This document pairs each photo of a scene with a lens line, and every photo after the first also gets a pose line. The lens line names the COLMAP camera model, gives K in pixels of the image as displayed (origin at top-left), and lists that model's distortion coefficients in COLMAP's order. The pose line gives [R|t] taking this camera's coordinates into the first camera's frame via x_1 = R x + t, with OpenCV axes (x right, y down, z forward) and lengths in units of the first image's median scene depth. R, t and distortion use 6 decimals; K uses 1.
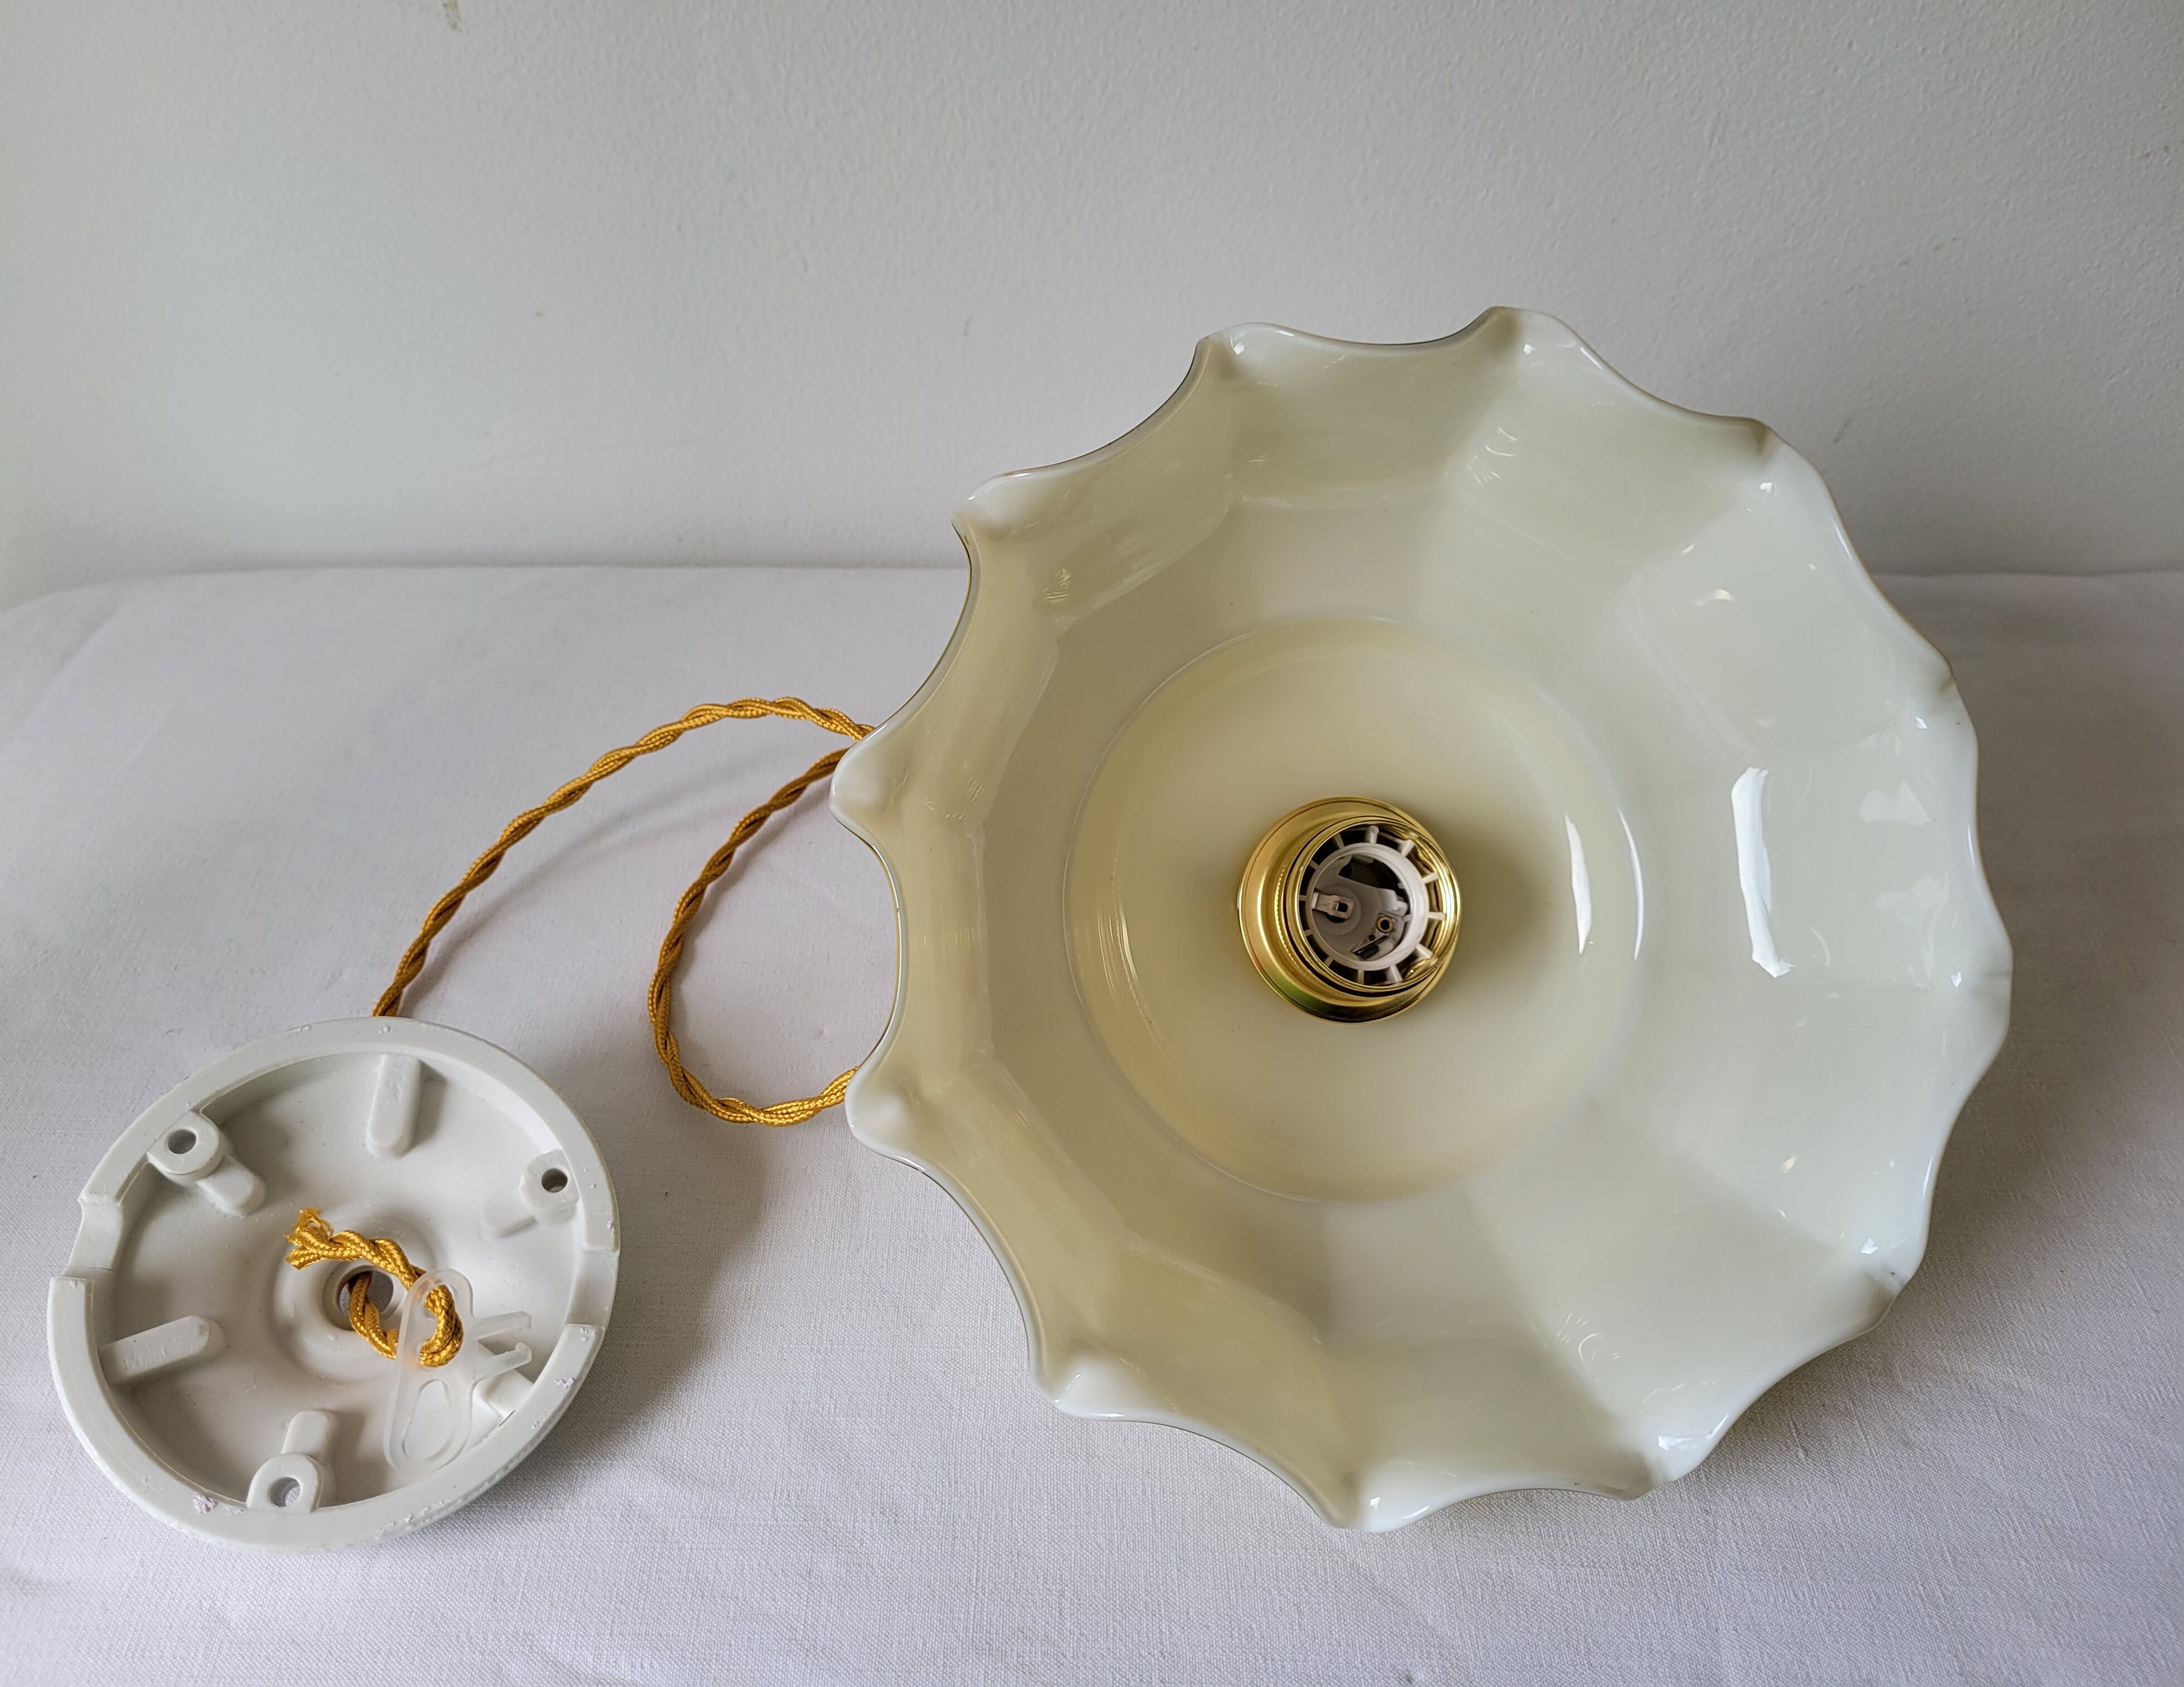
lens RADIAL K [[1704.2, 0, 1051.4], [0, 1704.2, 809.8], [0, 0, 1]] dist [0.024380, -0.032747]
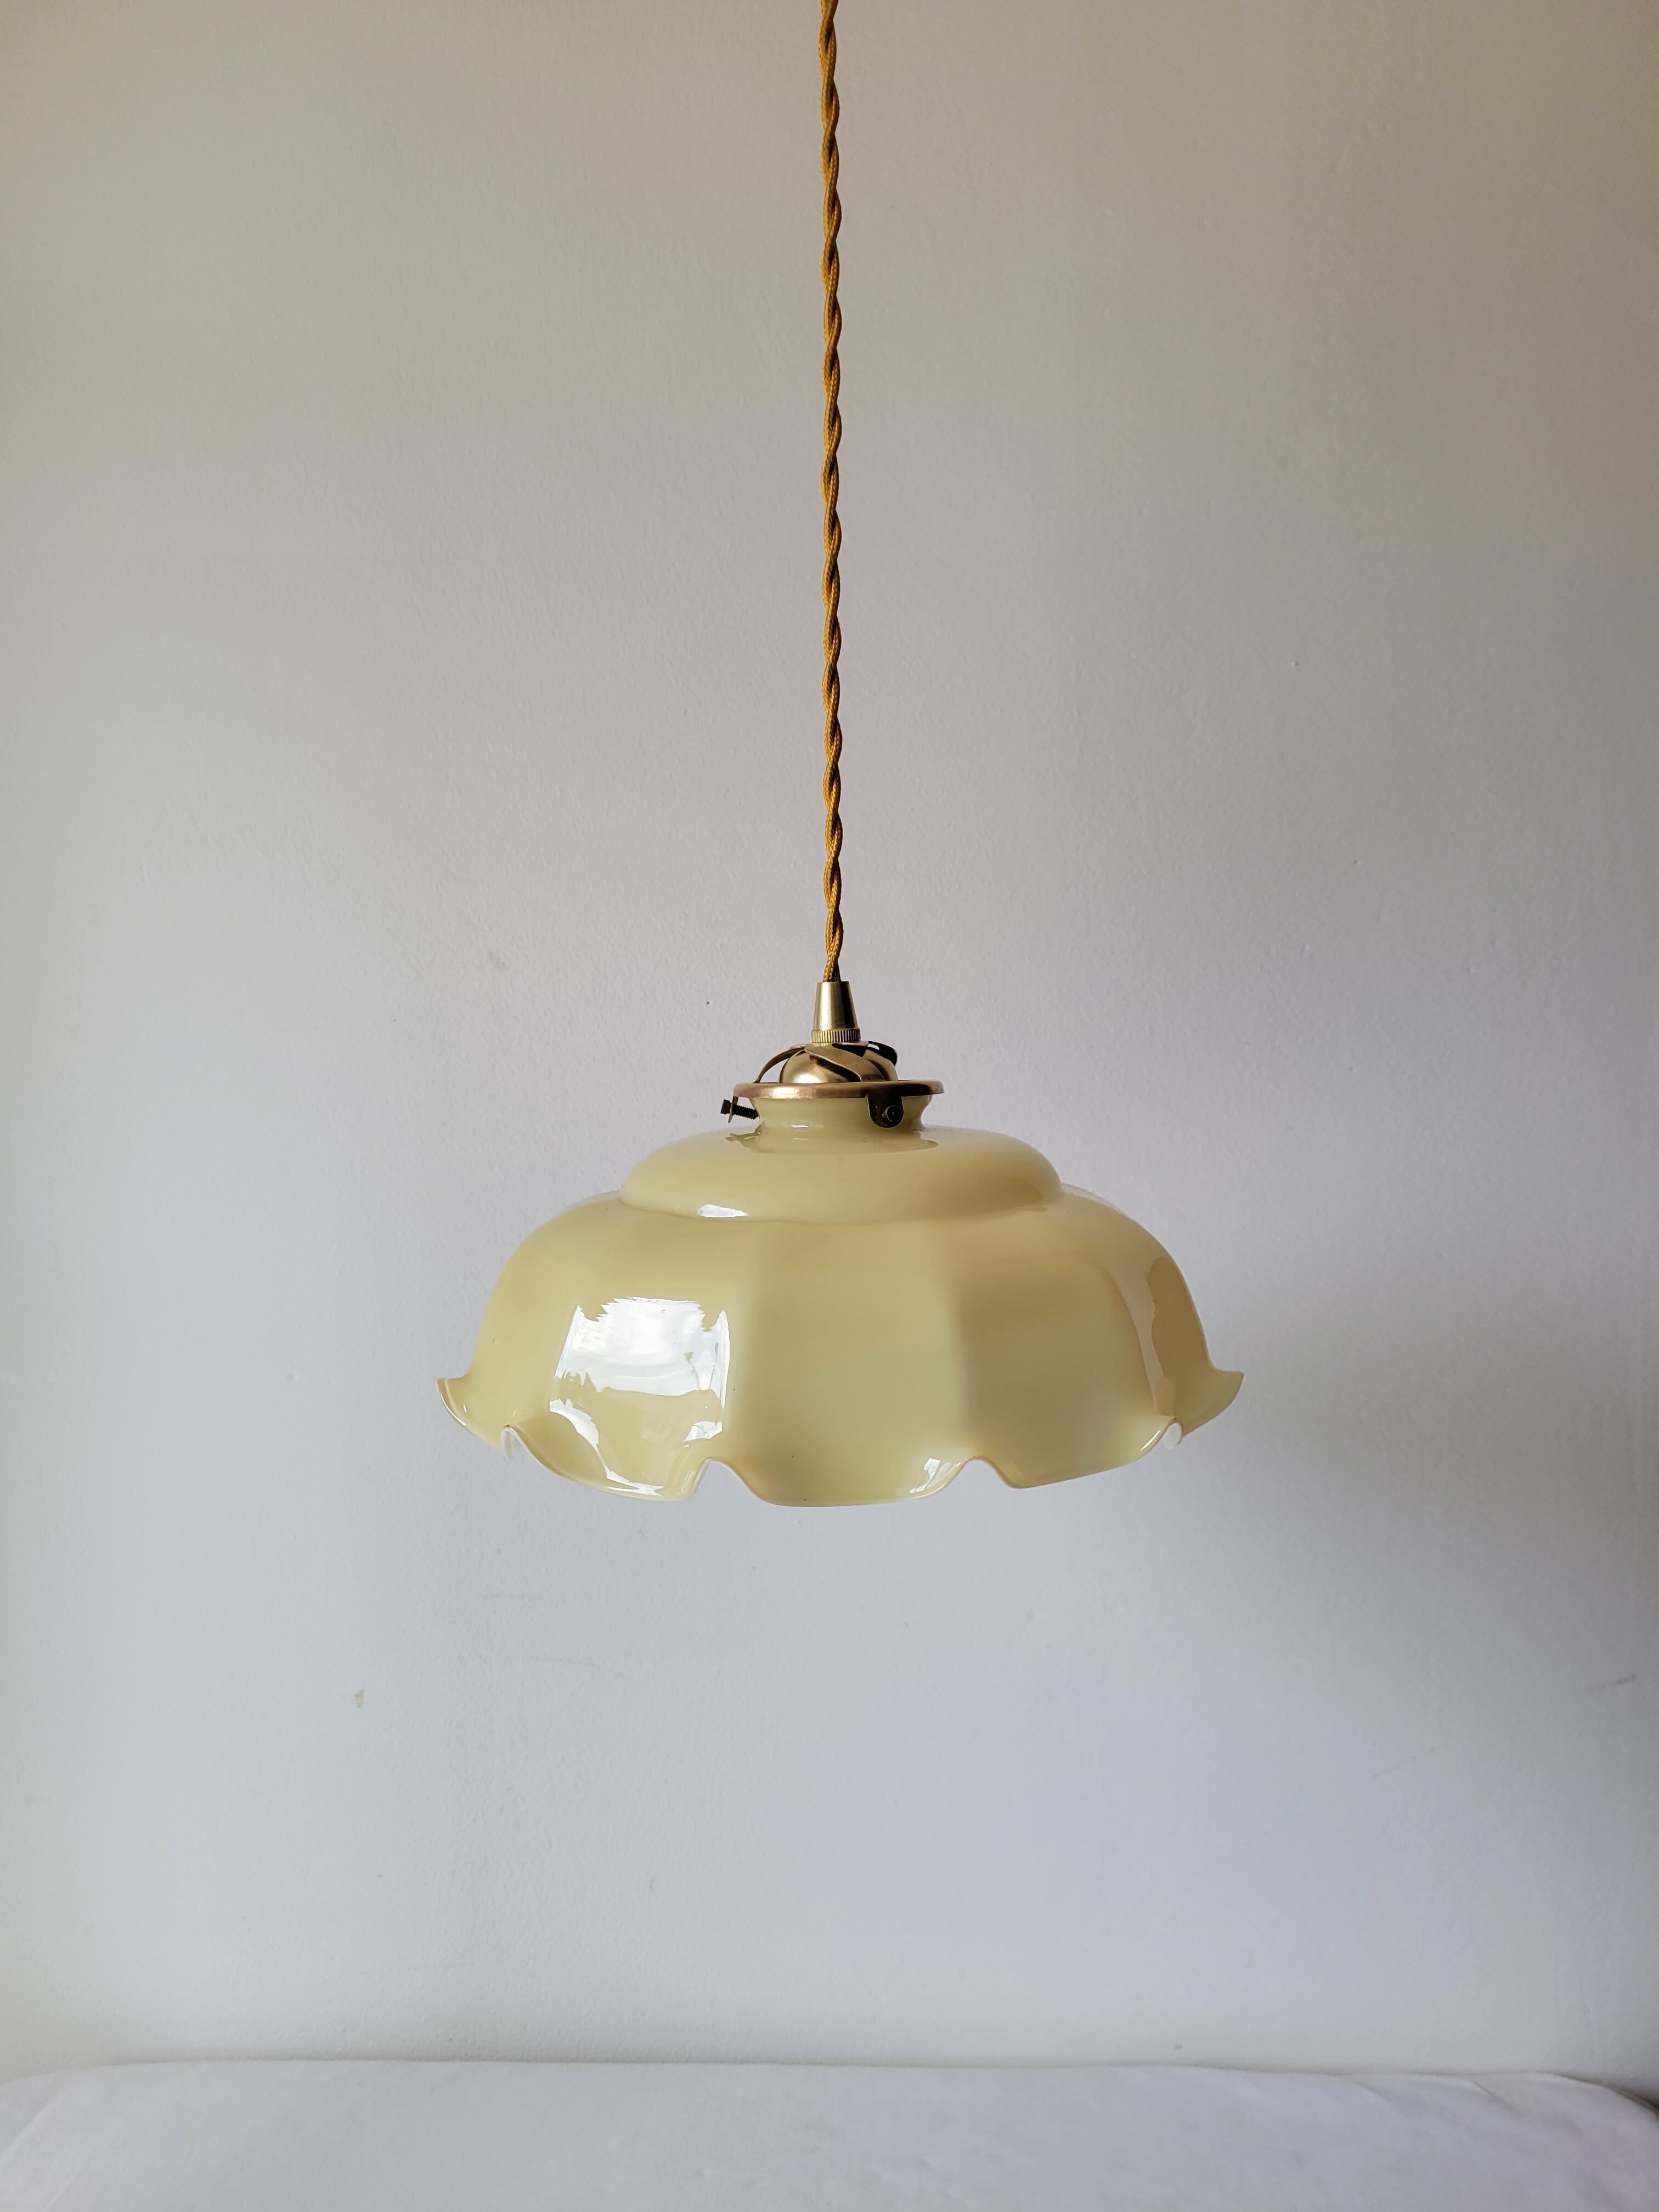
lens RADIAL K [[1660.7, 0, 847.5], [0, 1660.7, 1109.6], [0, 0, 1]] dist [0.039121, -0.041023]
pose [[0.998505, -0.022324, -0.049900, 0.333999], [-0.012923, 0.790547, -0.612266, 0.133814], [0.053117, 0.611995, 0.789076, -0.936866]]
